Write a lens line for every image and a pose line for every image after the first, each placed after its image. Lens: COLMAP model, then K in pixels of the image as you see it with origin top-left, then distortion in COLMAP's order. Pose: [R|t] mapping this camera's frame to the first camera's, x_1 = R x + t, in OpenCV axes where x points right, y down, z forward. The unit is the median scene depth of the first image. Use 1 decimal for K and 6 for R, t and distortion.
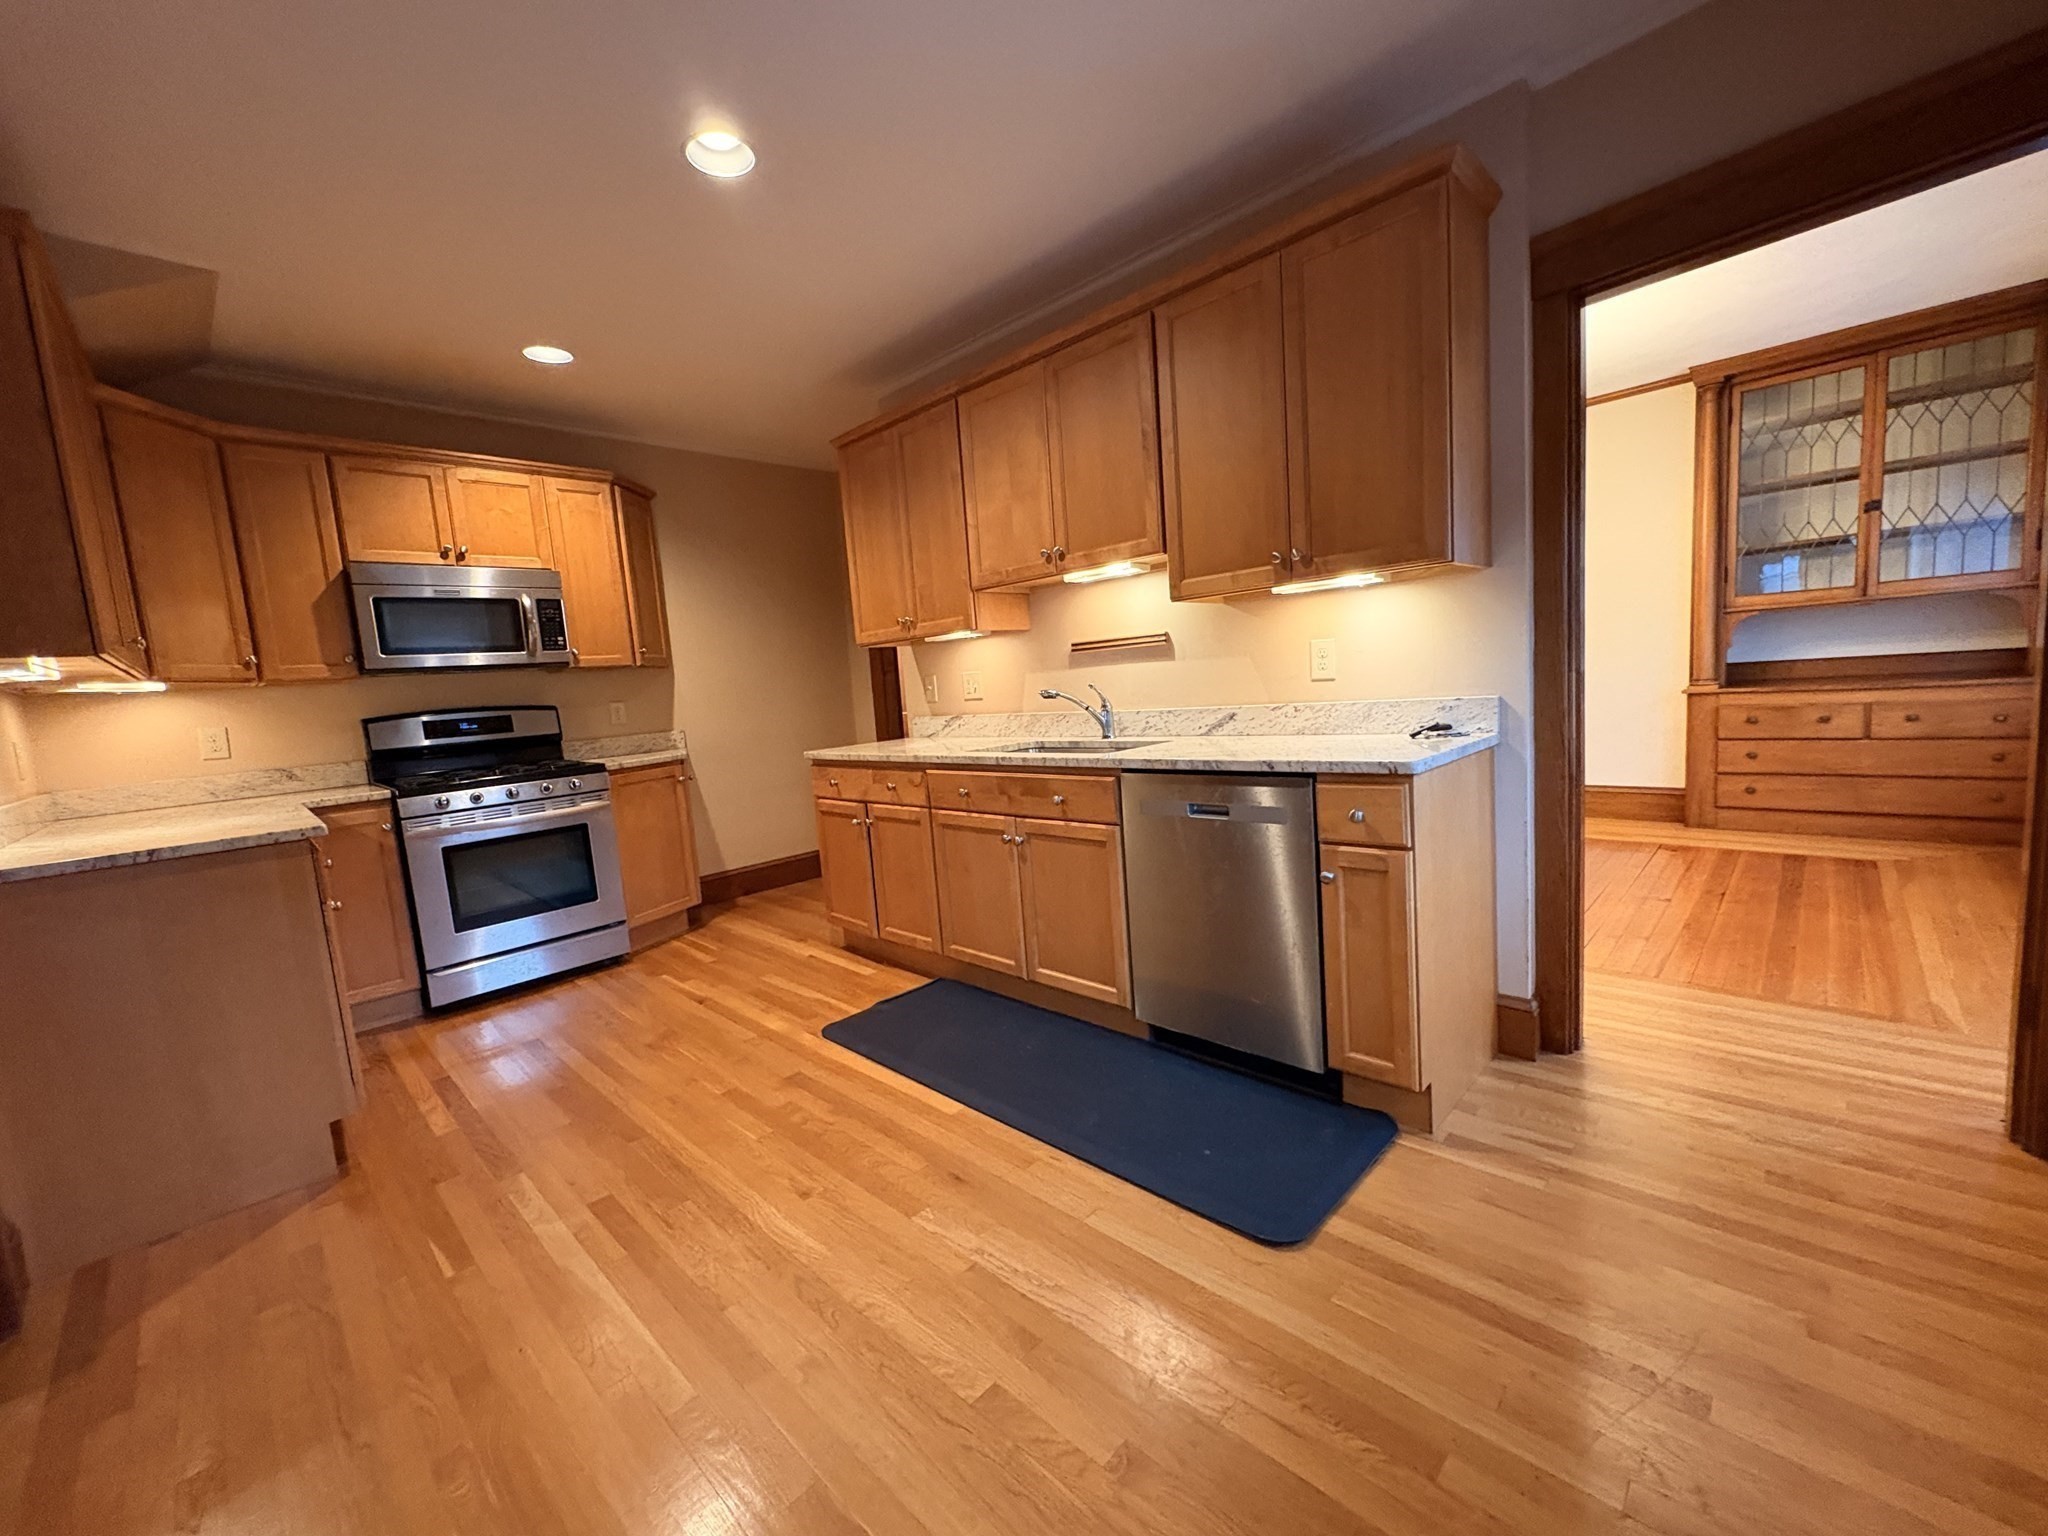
lens RADIAL K [[813.7, 0, 1023.9], [0, 813.7, 771.6], [0, 0, 1]] dist [0.000687, -0.000067]
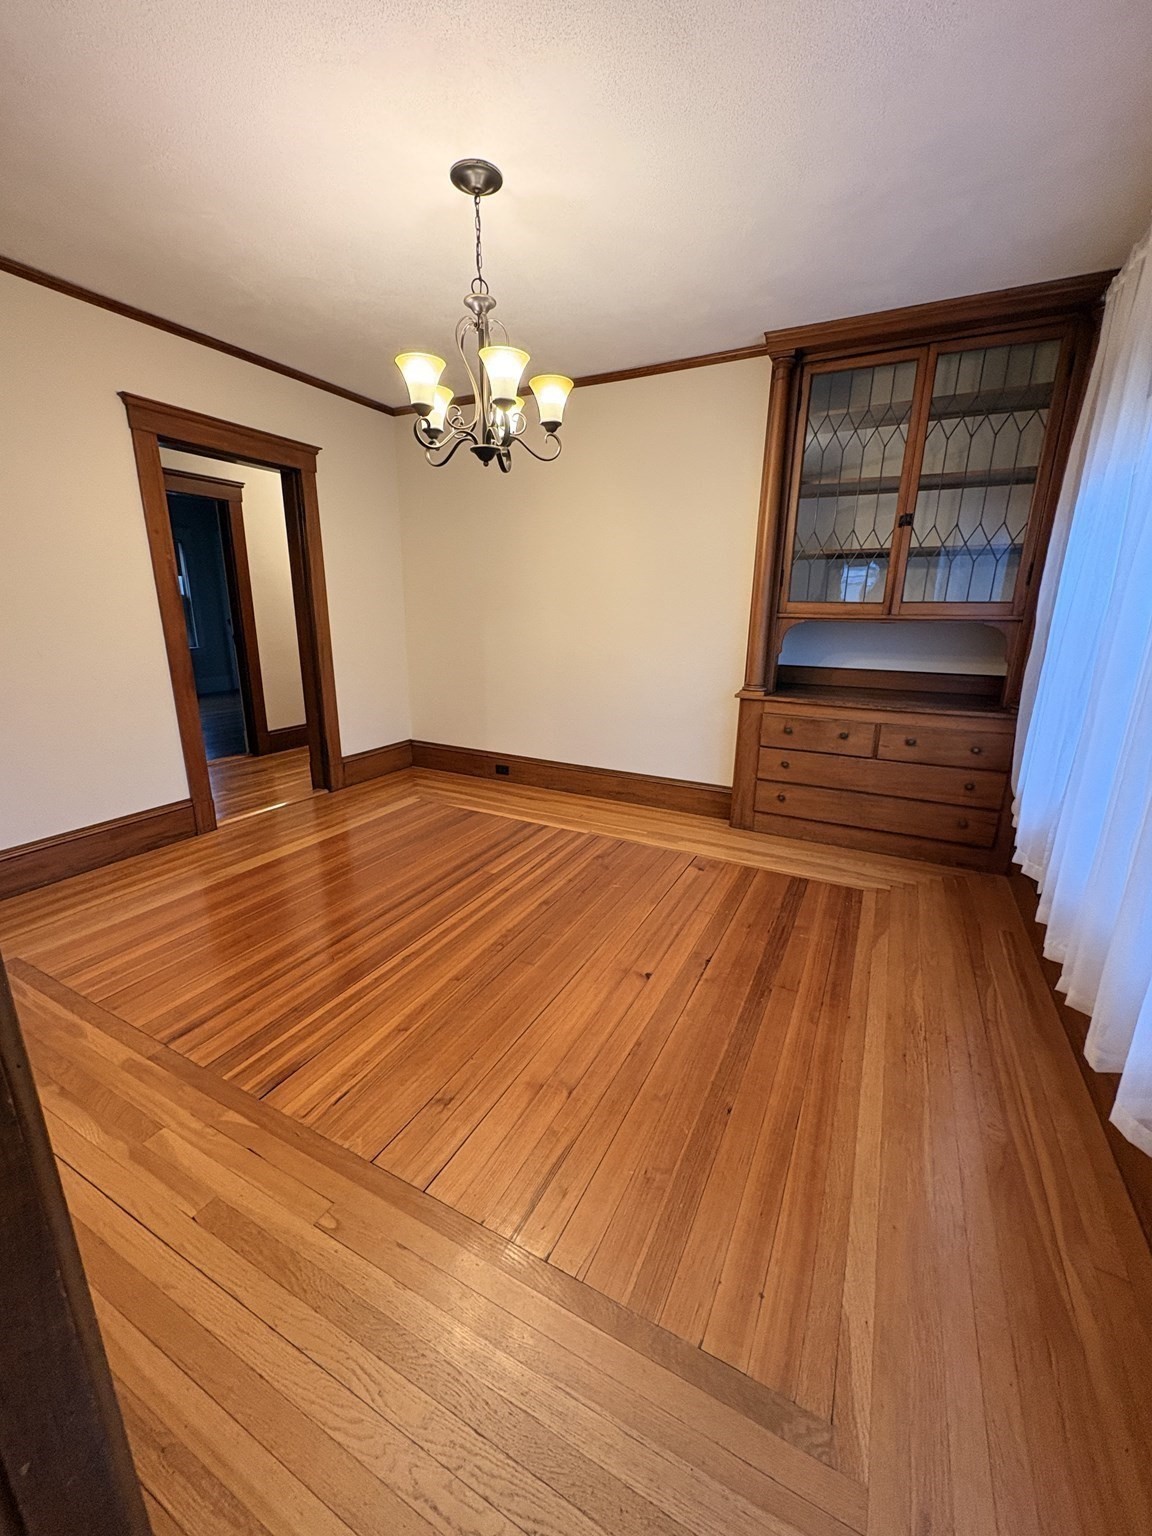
lens RADIAL K [[610.3, 0, 573.1], [0, 610.3, 768.7], [0, 0, 1]] dist [0.000687, -0.000067]
pose [[0.953227, 0.004175, 0.302225, 0.440259], [-0.047119, 0.989732, 0.134943, -0.111366], [-0.298559, -0.142872, 0.943637, 0.385596]]
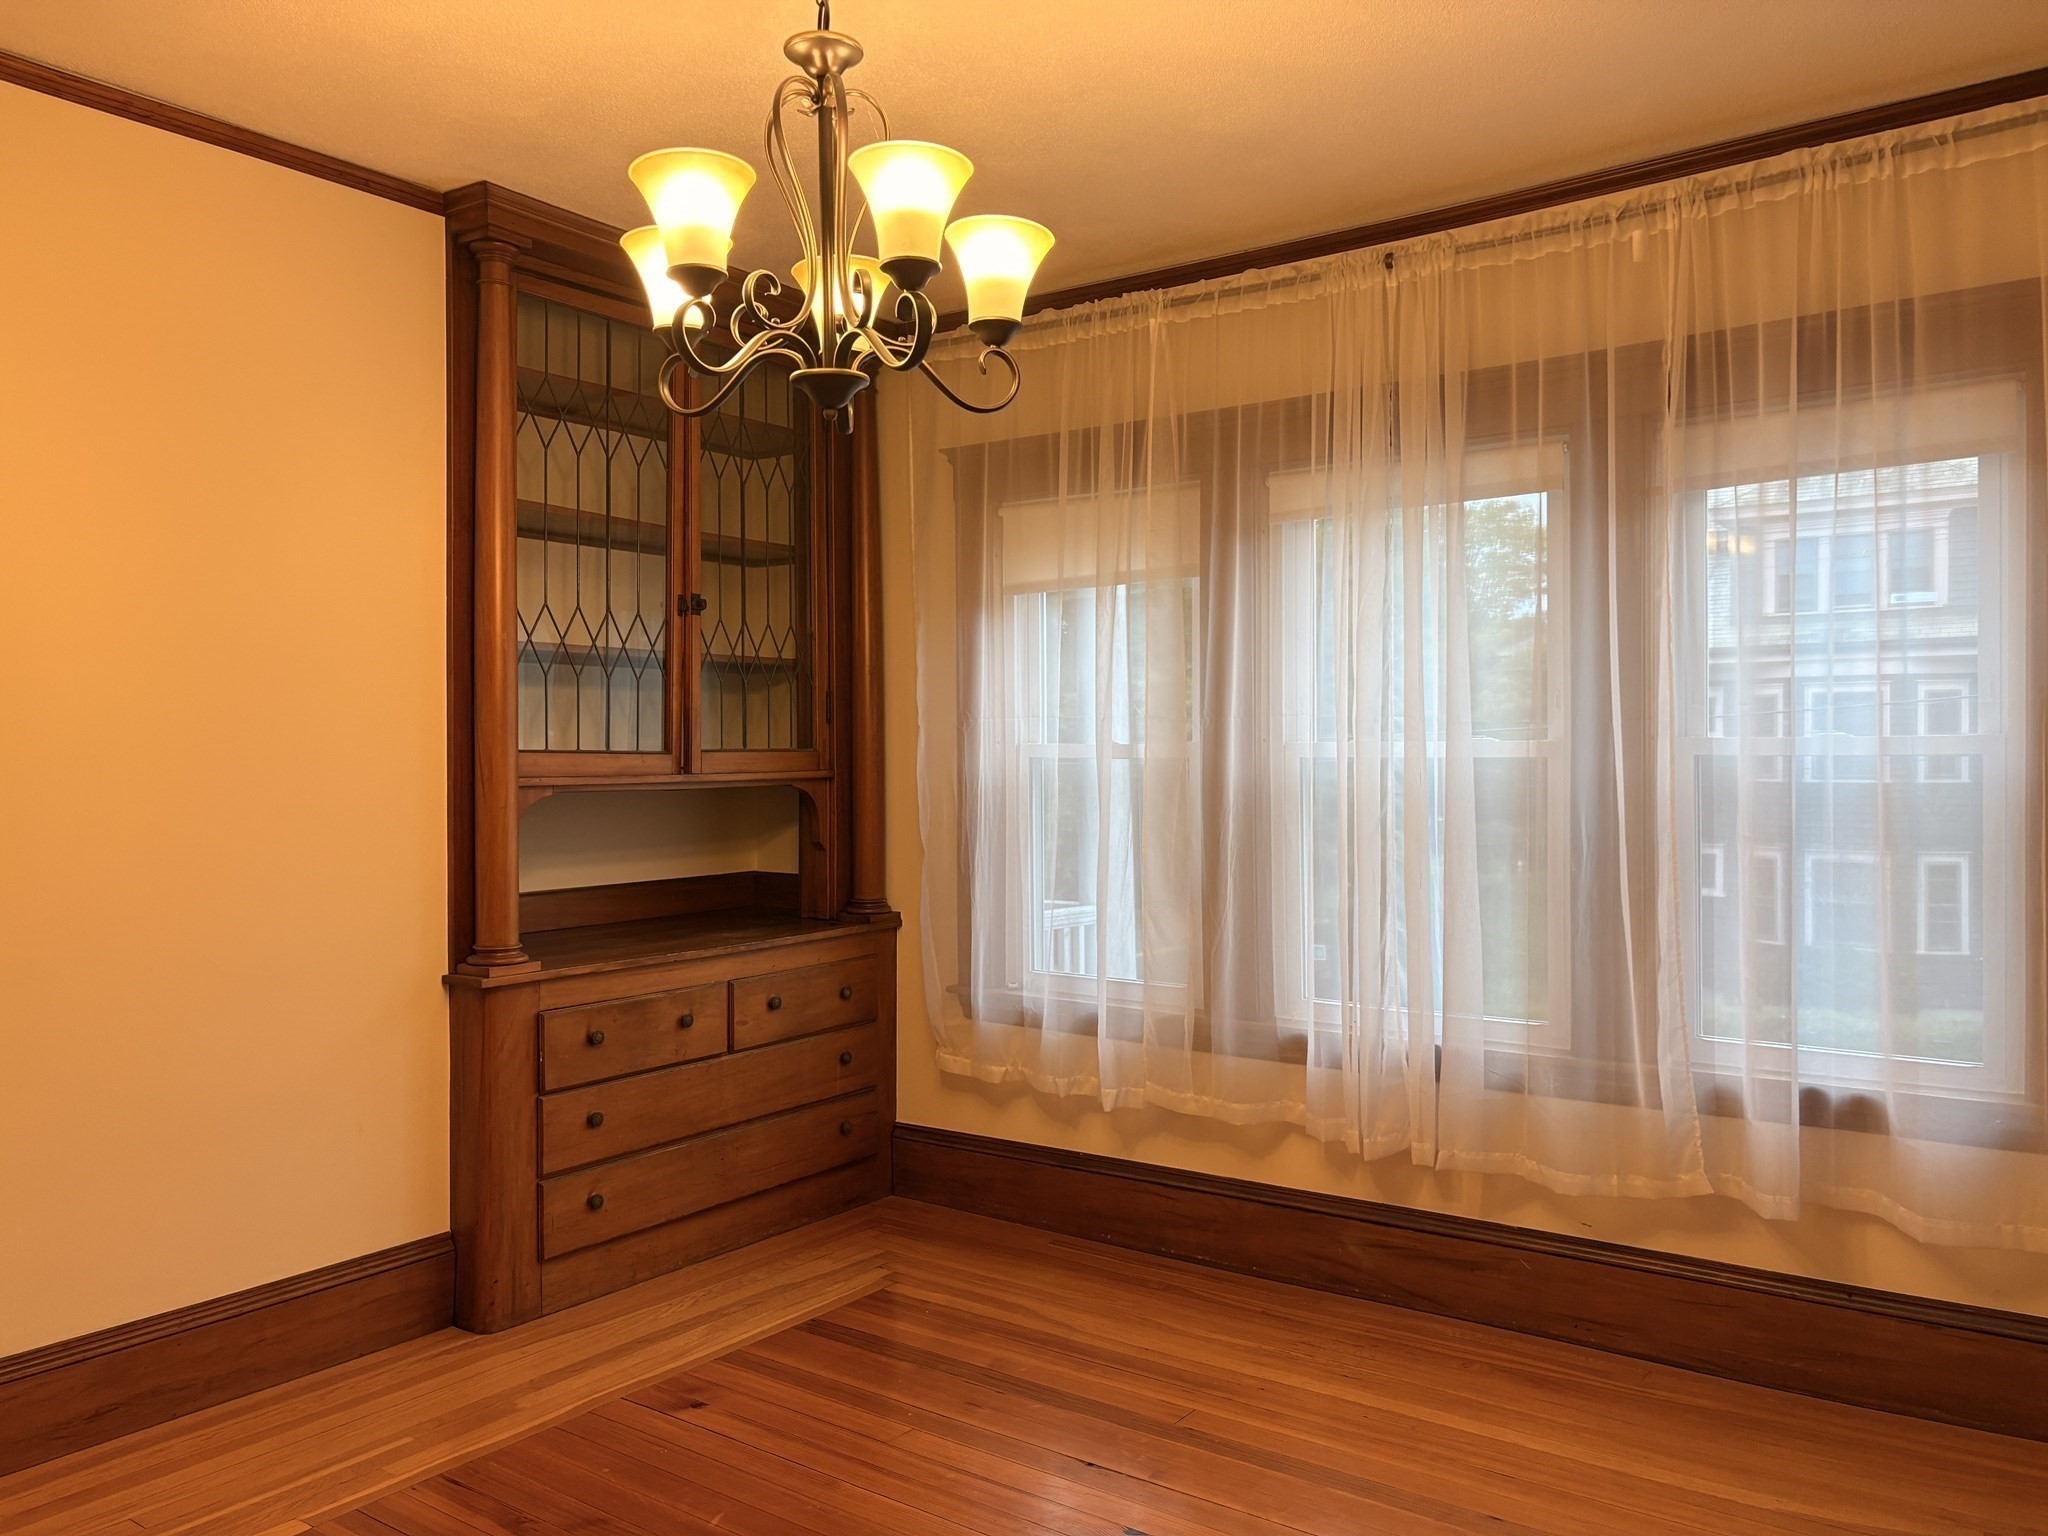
lens RADIAL K [[1560.1, 0, 1024.0], [0, 1560.1, 768.0], [0, 0, 1]] dist [0.060172, -0.001494]
pose [[-0.134688, 0.067849, 0.988562, 0.031572], [0.129849, 0.990258, -0.050274, -0.141062], [-0.982343, 0.121593, -0.142187, 0.925413]]
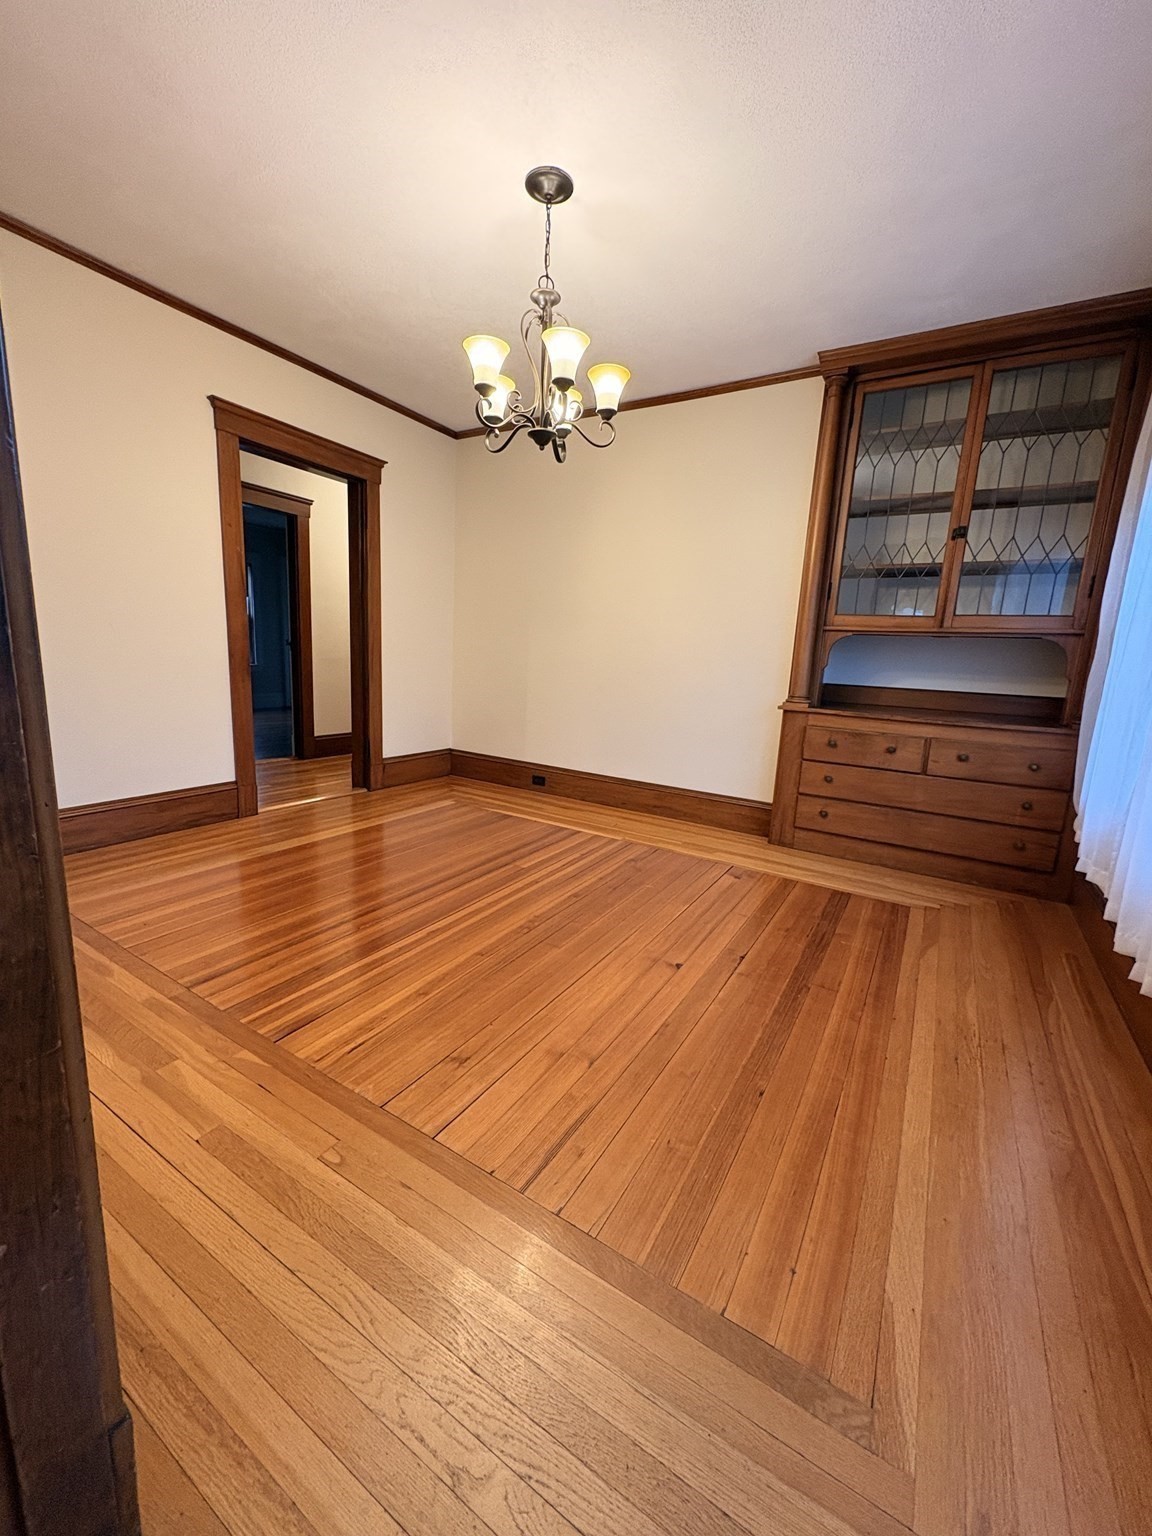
lens RADIAL K [[610.3, 0, 573.1], [0, 610.3, 768.7], [0, 0, 1]] dist [0.000687, -0.000067]
pose [[0.967237, 0.076690, 0.242014, 0.443257], [-0.094048, 0.993698, 0.060988, -0.051521], [-0.235812, -0.081751, 0.968354, 0.383465]]
